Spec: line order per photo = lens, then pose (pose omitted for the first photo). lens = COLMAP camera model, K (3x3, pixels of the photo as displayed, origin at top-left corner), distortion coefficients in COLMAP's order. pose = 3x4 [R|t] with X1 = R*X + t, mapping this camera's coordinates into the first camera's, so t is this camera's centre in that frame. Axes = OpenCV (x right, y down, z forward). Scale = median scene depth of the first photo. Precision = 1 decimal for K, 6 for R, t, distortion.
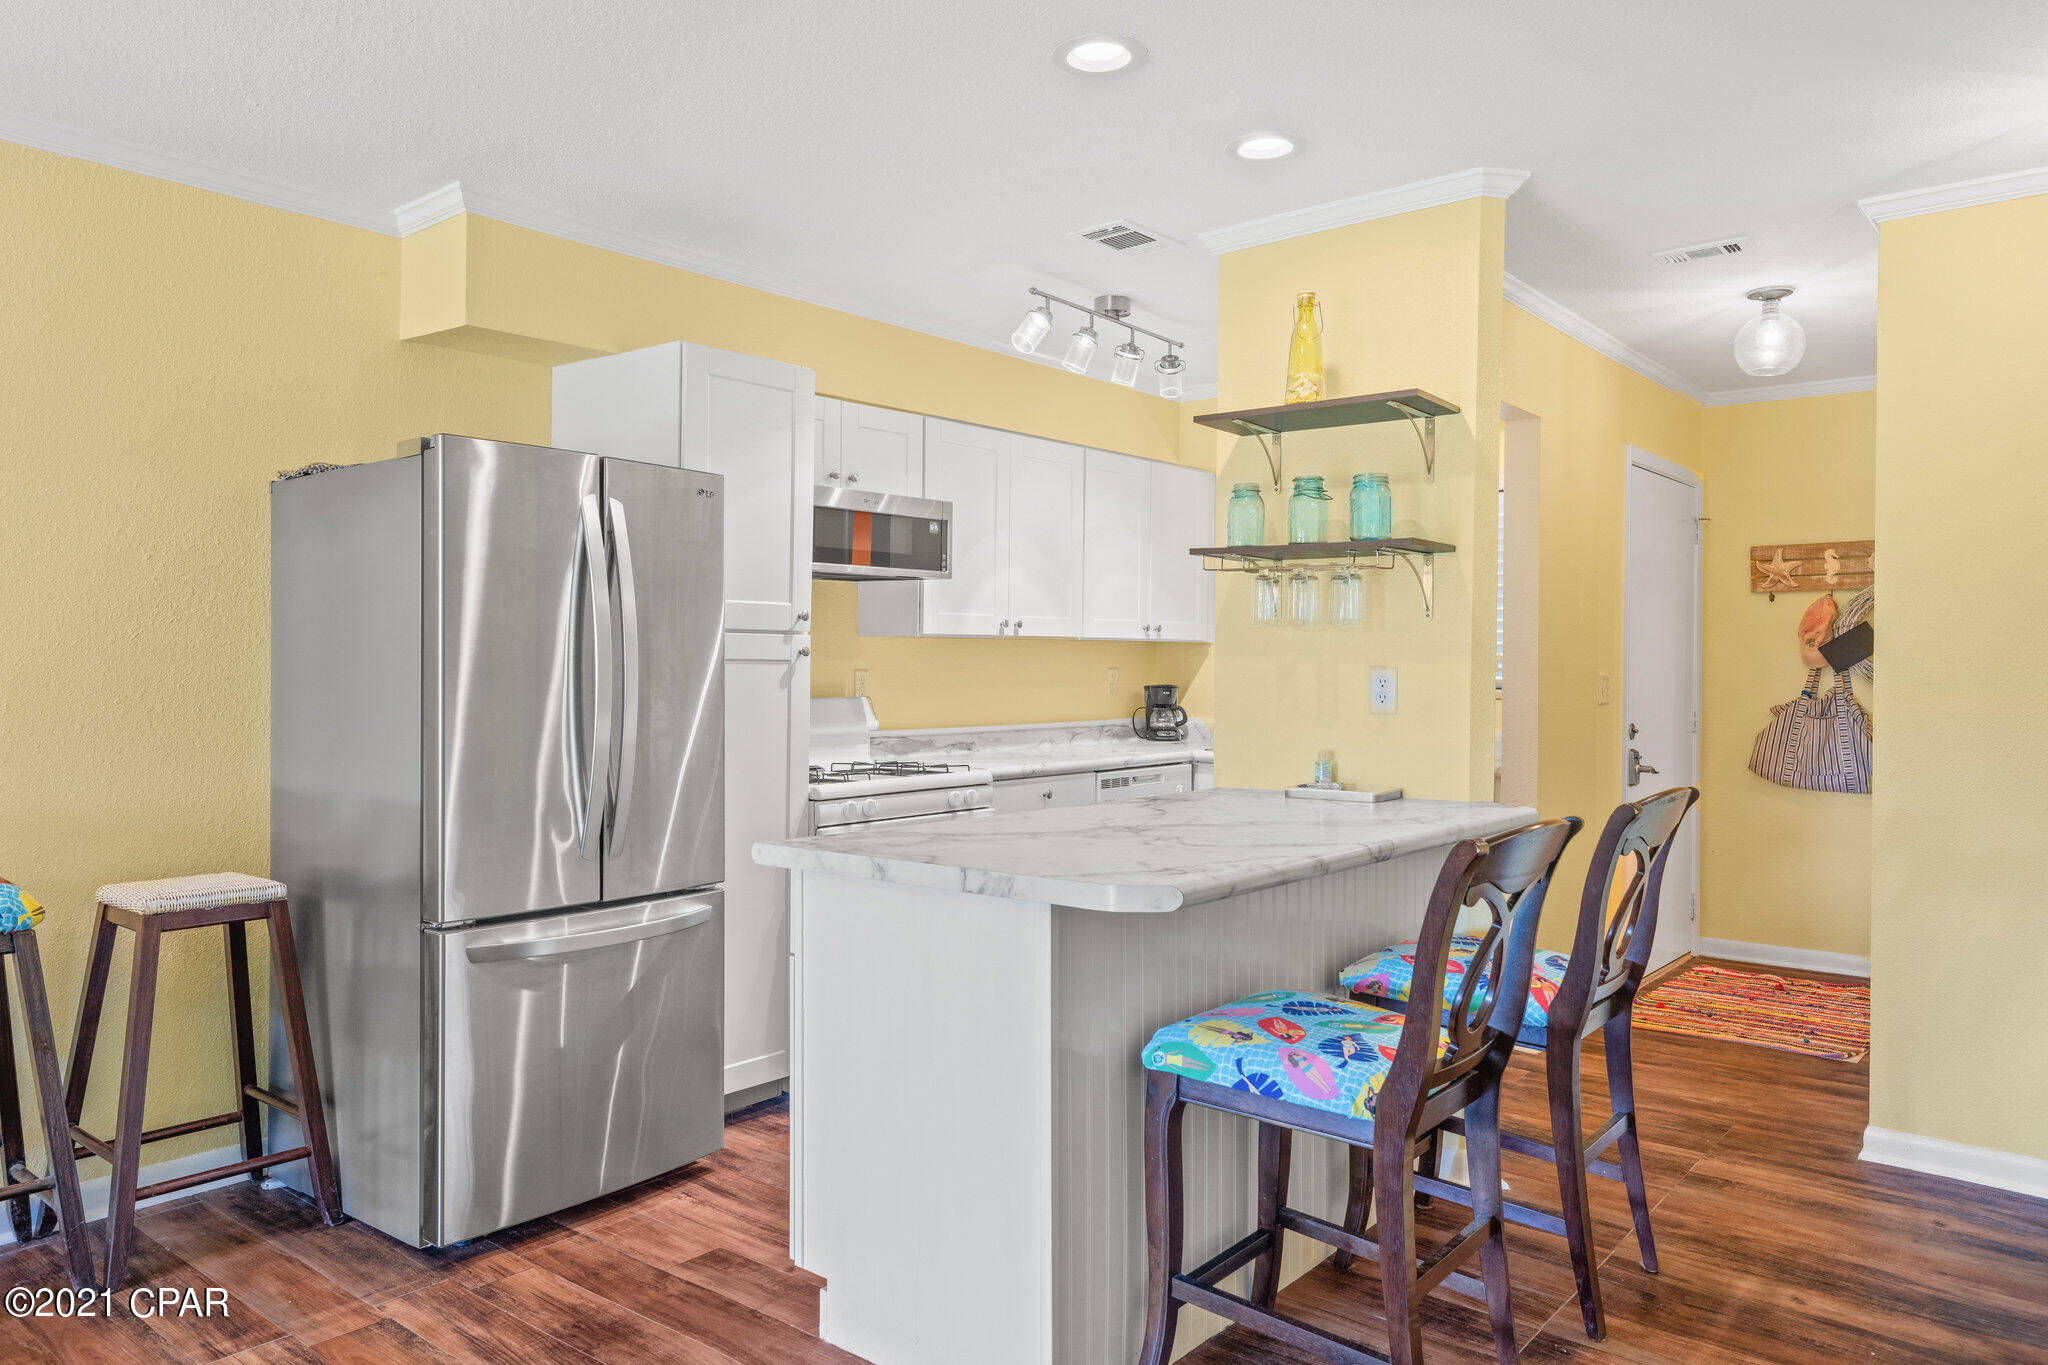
lens RADIAL K [[1388.5, 0, 1014.1], [0, 1388.5, 664.1], [0, 0, 1]] dist [0.003473, 0.000814]
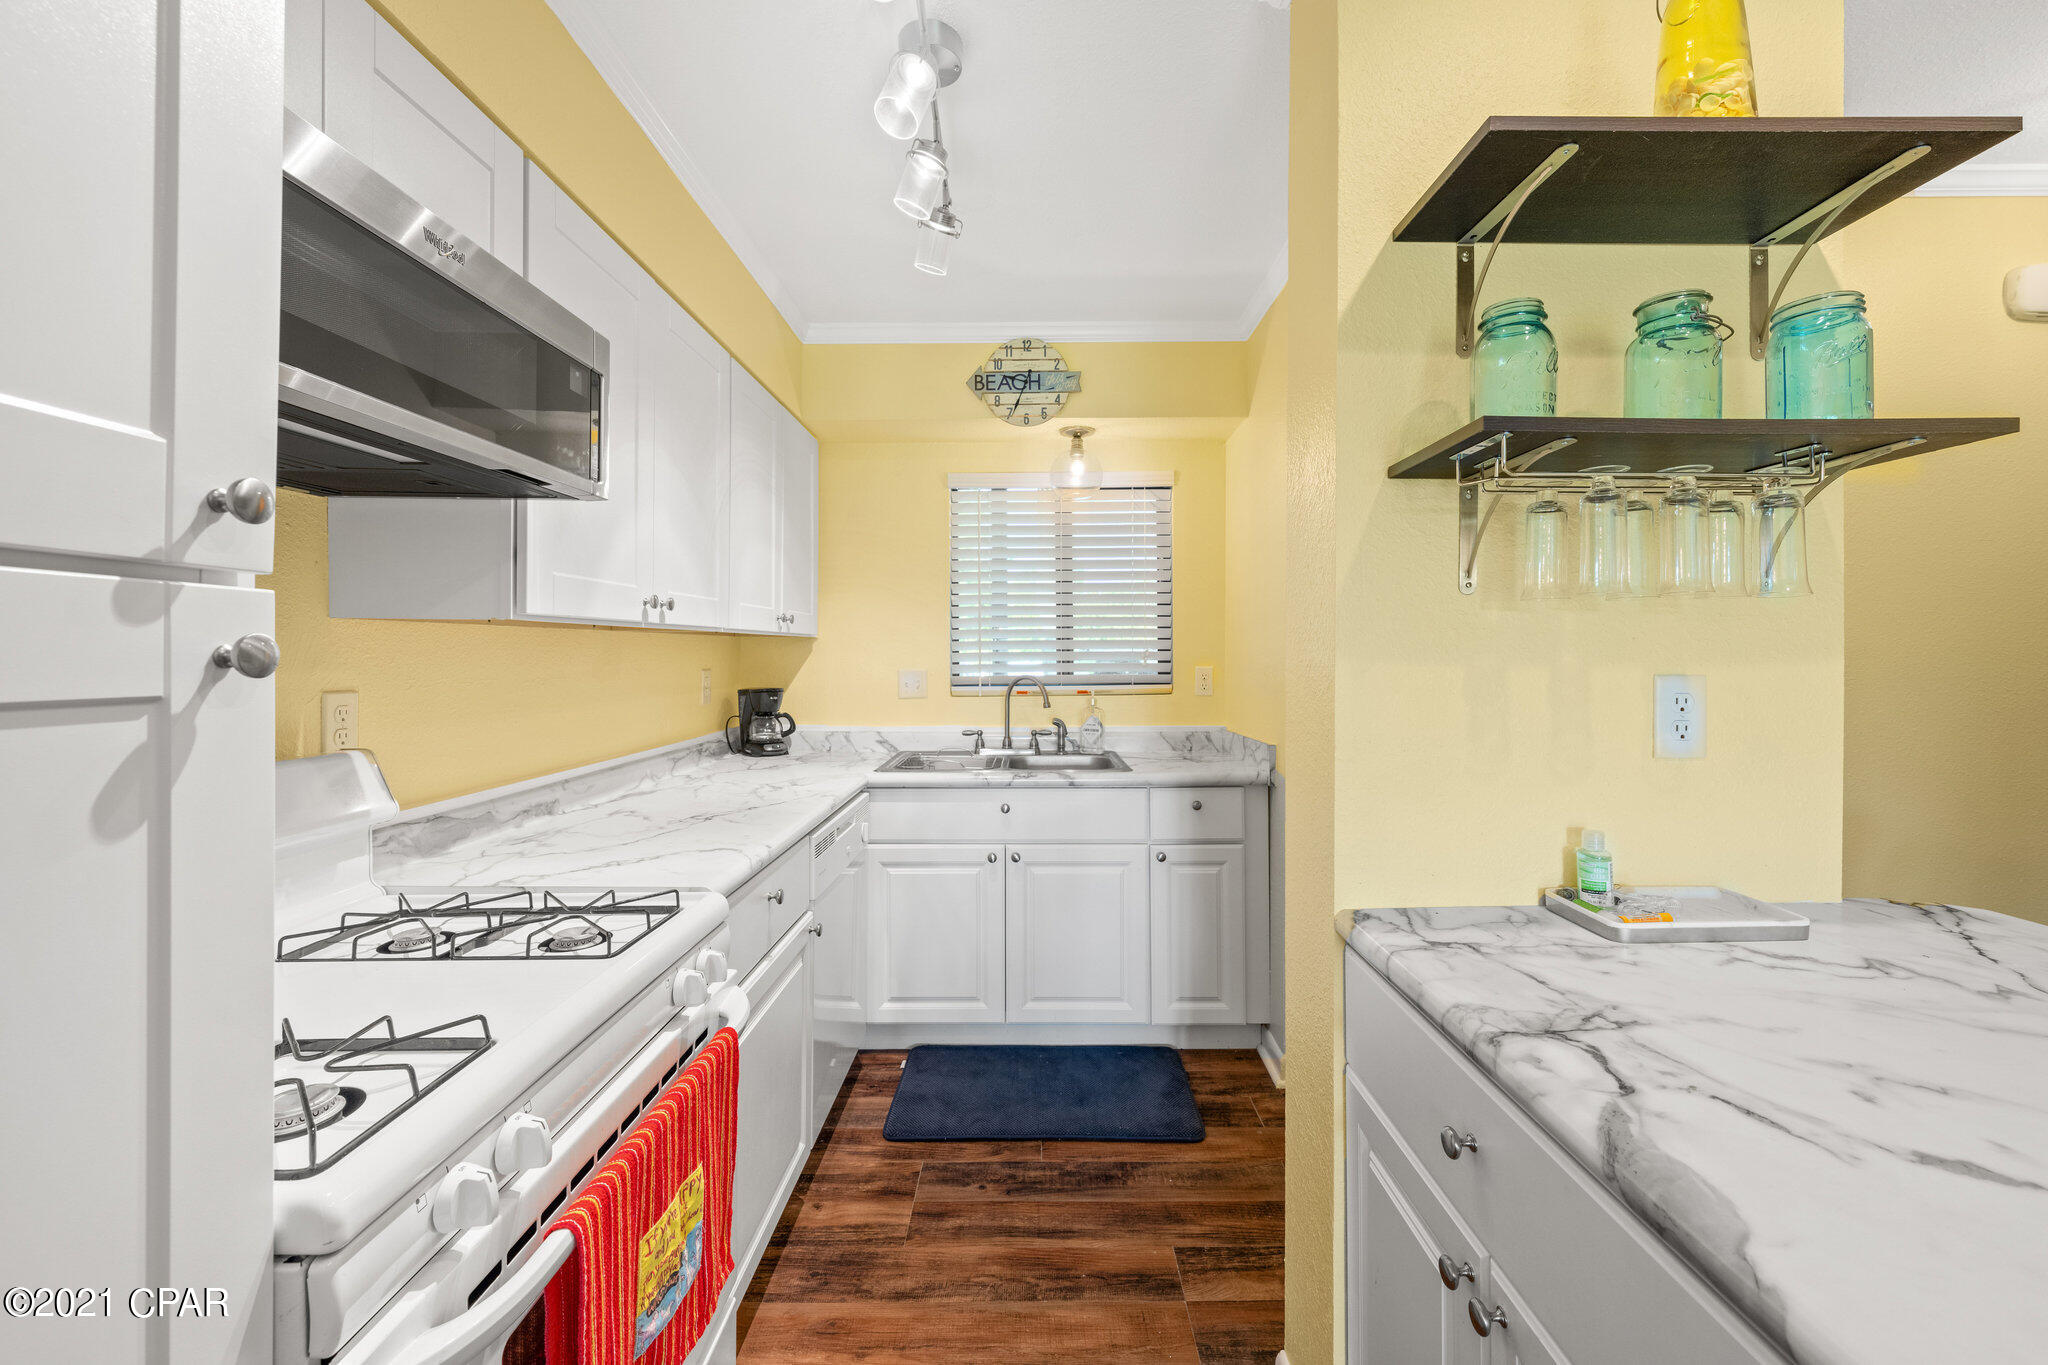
lens RADIAL K [[829.7, 0, 1028.2], [0, 829.7, 655.9], [0, 0, 1]] dist [-0.001972, -0.000297]
pose [[0.769043, -0.009678, 0.639124, -0.151274], [0.008006, 0.999953, 0.005510, -0.009793], [-0.639147, 0.000879, 0.769084, 0.882652]]
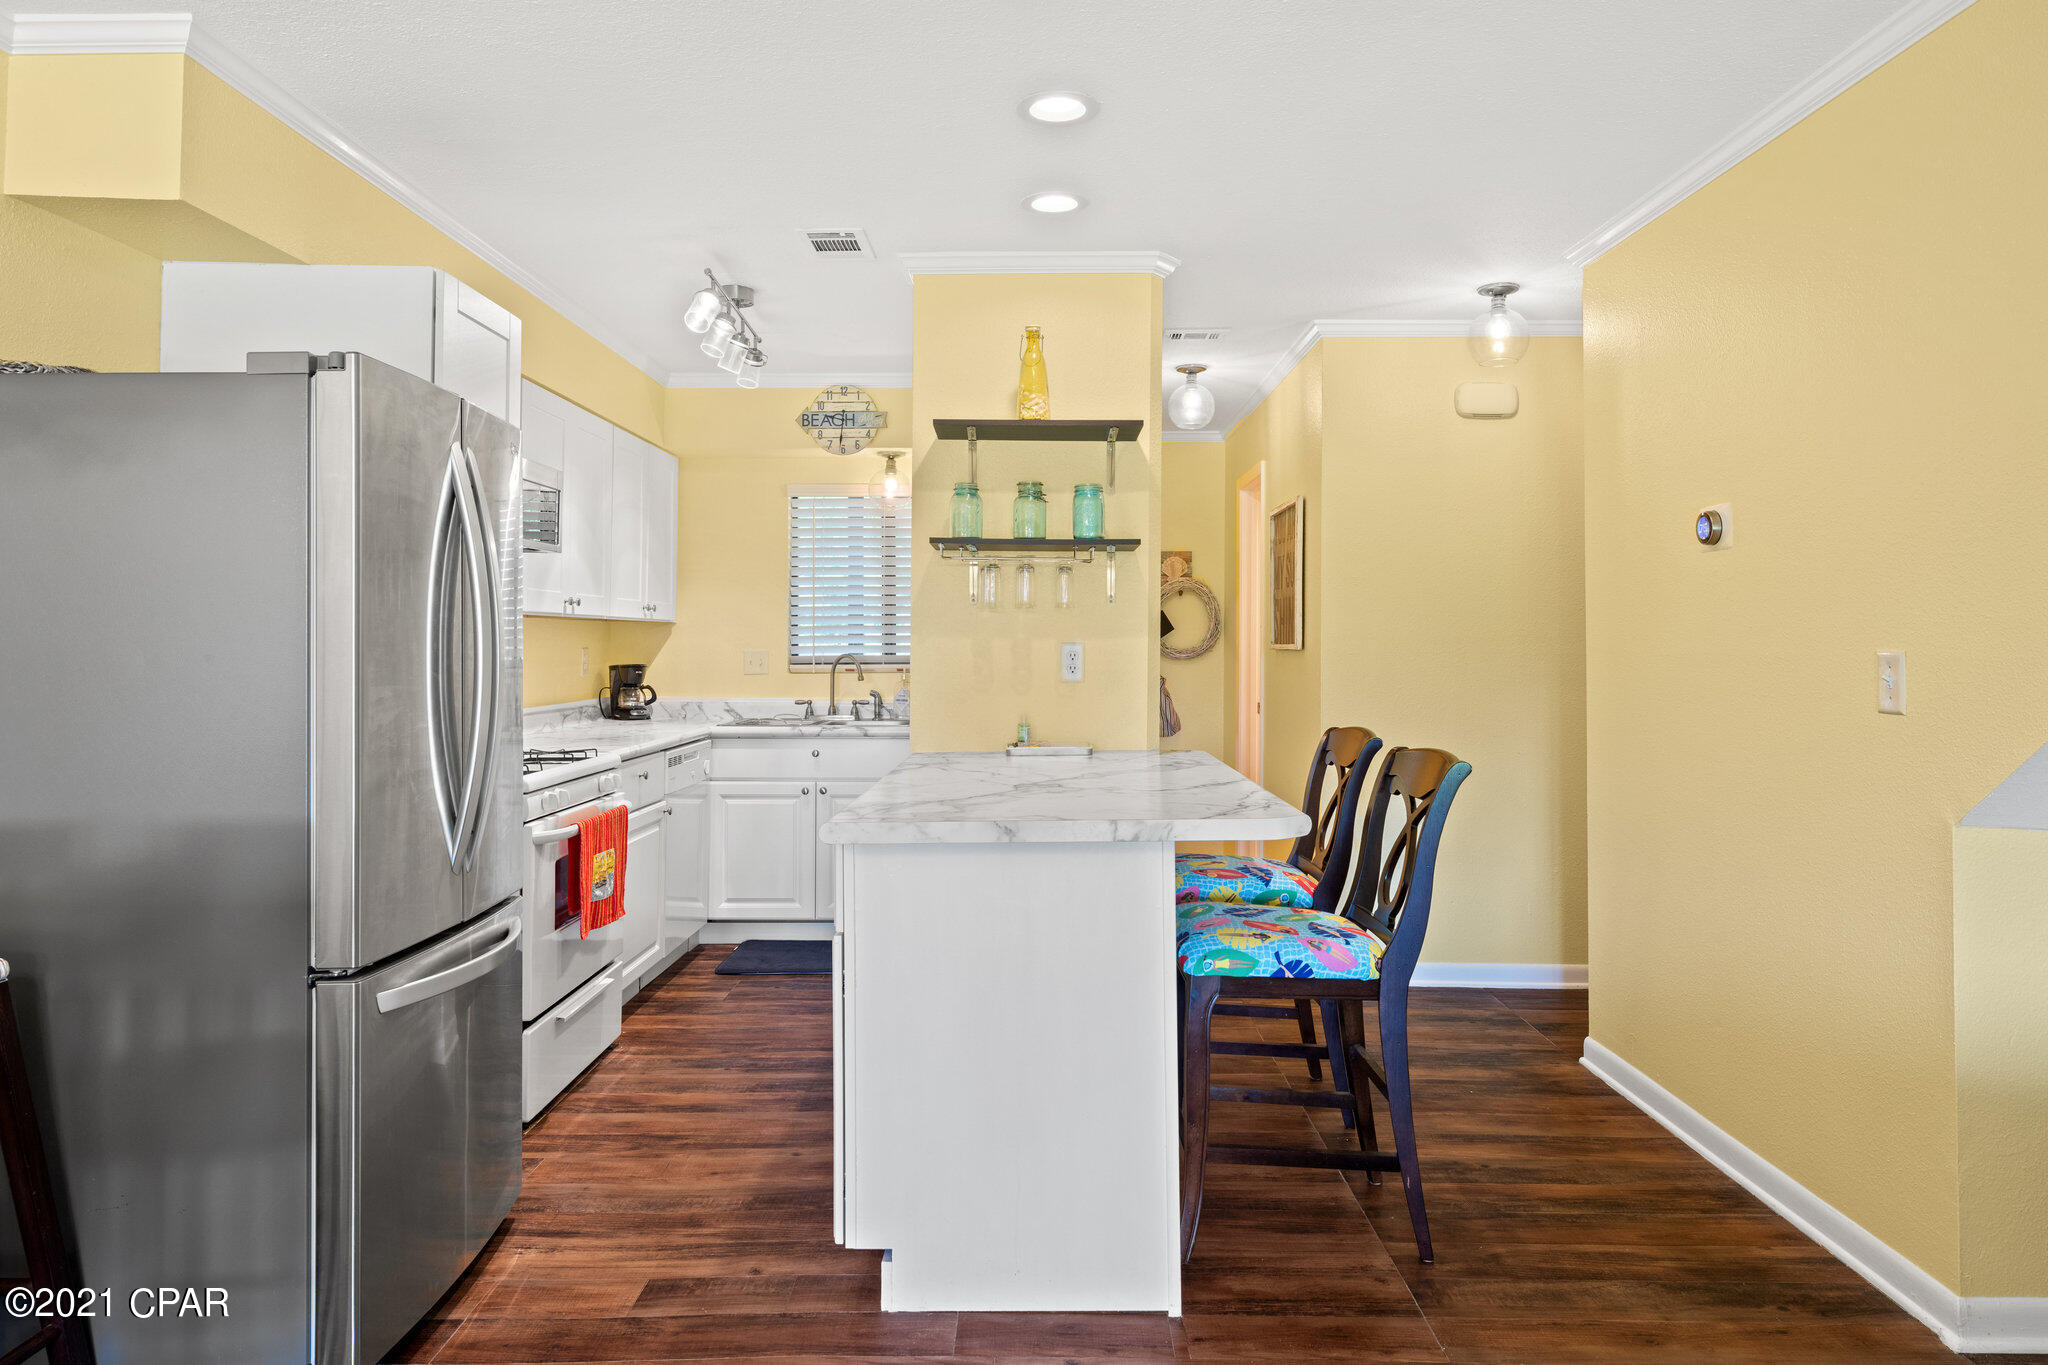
lens RADIAL K [[1316.6, 0, 1034.0], [0, 1316.6, 624.7], [0, 0, 1]] dist [0.007779, -0.002301]
pose [[0.766309, 0.006148, 0.642442, -0.481985], [0.004225, 0.999884, -0.014609, 0.002336], [-0.642458, 0.013909, 0.766195, 0.138076]]
